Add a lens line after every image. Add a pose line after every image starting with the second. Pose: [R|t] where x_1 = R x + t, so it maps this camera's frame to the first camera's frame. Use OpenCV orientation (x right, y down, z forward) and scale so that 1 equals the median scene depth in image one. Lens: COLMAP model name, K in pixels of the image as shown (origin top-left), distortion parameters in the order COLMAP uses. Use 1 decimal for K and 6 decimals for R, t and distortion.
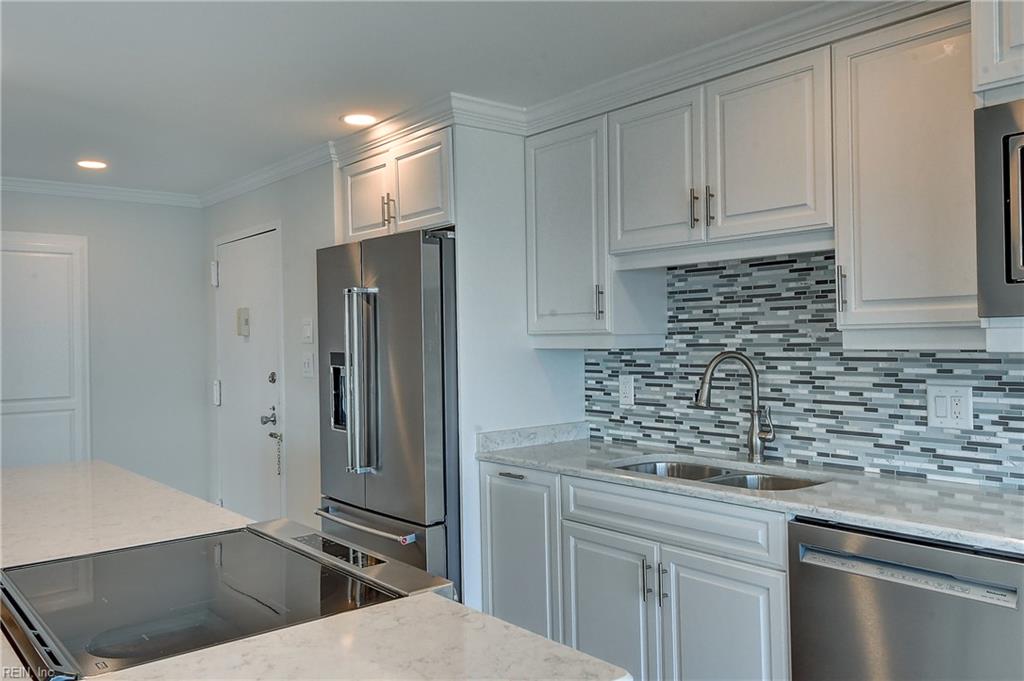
lens RADIAL K [[819.8, 0, 520.7], [0, 819.8, 335.7], [0, 0, 1]] dist [0.072016, -0.012805]
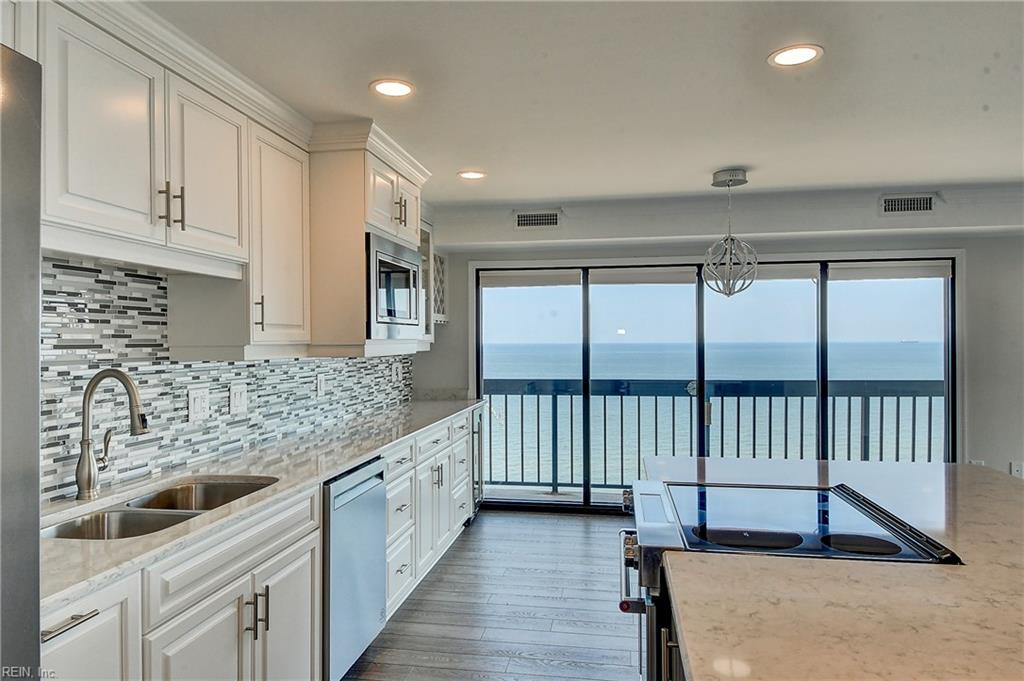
lens RADIAL K [[665.9, 0, 514.9], [0, 665.9, 348.2], [0, 0, 1]] dist [0.021493, -0.019291]
pose [[-0.642715, 0.007949, 0.766064, -0.518760], [0.008982, 0.999956, -0.002840, 0.002562], [-0.766052, 0.005055, -0.642758, 1.072018]]
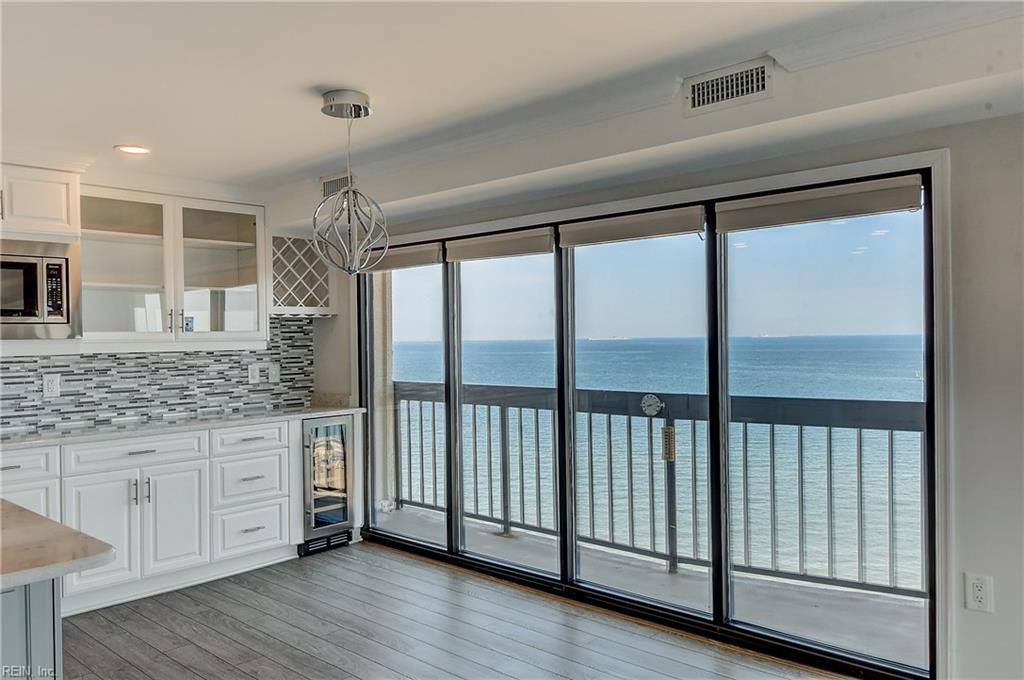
lens RADIAL K [[772.8, 0, 504.5], [0, 772.8, 337.7], [0, 0, 1]] dist [0.033944, -0.033828]
pose [[-0.109158, 0.015857, 0.993898, -0.837718], [0.009718, 0.999842, -0.014885, 0.005999], [-0.993977, 0.008034, -0.109295, -0.110023]]
